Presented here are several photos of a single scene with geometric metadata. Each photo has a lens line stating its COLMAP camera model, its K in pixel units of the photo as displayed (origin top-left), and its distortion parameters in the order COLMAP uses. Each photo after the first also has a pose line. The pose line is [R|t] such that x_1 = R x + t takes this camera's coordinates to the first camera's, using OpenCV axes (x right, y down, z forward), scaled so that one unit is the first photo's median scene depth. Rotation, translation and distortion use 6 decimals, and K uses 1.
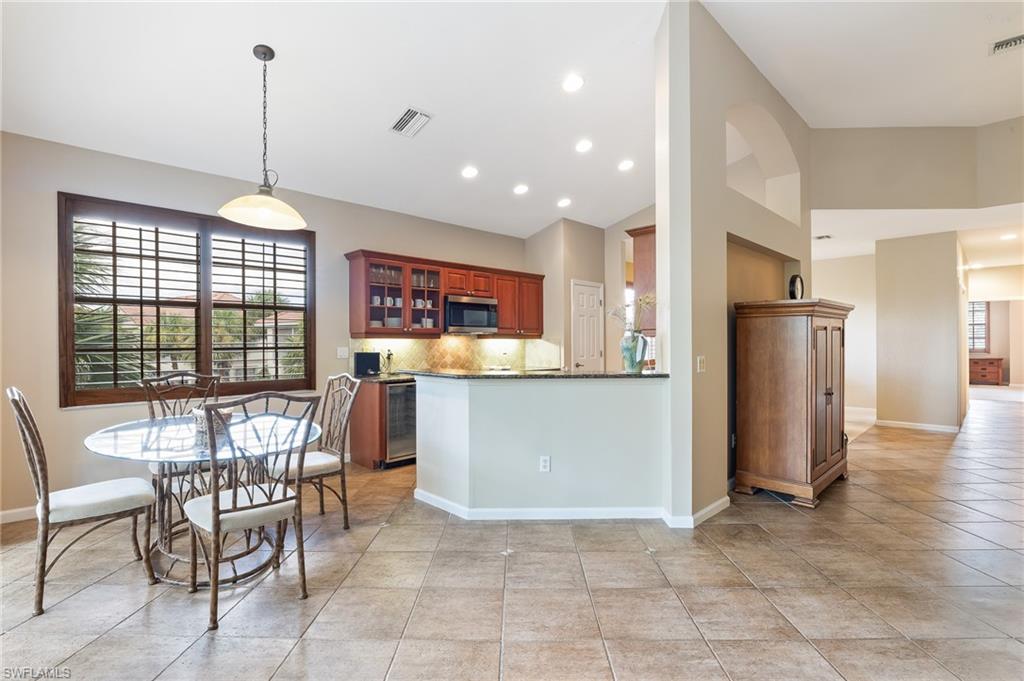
lens RADIAL K [[469.1, 0, 512.0], [0, 469.1, 340.5], [0, 0, 1]] dist [-0.000253, 0.000004]
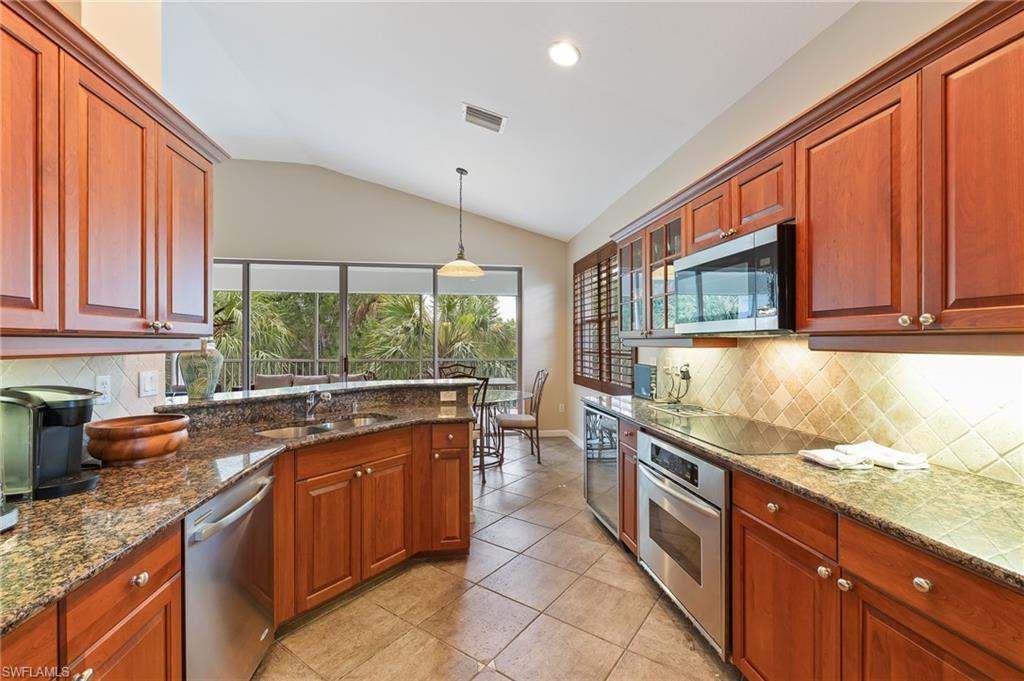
lens RADIAL K [[438.4, 0, 512.0], [0, 438.4, 340.5], [0, 0, 1]] dist [0.000276, 0.000015]
pose [[-0.580067, 0.010551, -0.814500, 0.697544], [0.014453, 0.999892, 0.002659, -0.032699], [0.814440, -0.010230, -0.580157, 2.271696]]
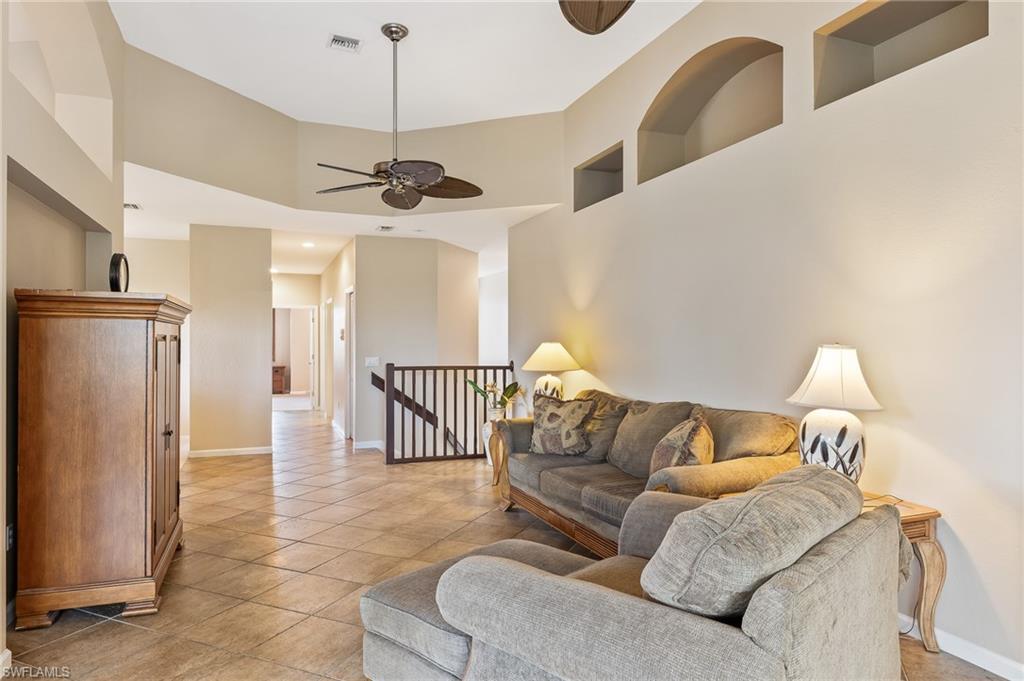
lens RADIAL K [[627.3, 0, 512.0], [0, 627.3, 344.5], [0, 0, 1]] dist [-0.003097, -0.003170]
pose [[0.380666, 0.005268, 0.924698, 0.017137], [-0.003934, 0.999984, -0.004077, -0.014617], [-0.924704, -0.002085, 0.380681, 0.182631]]
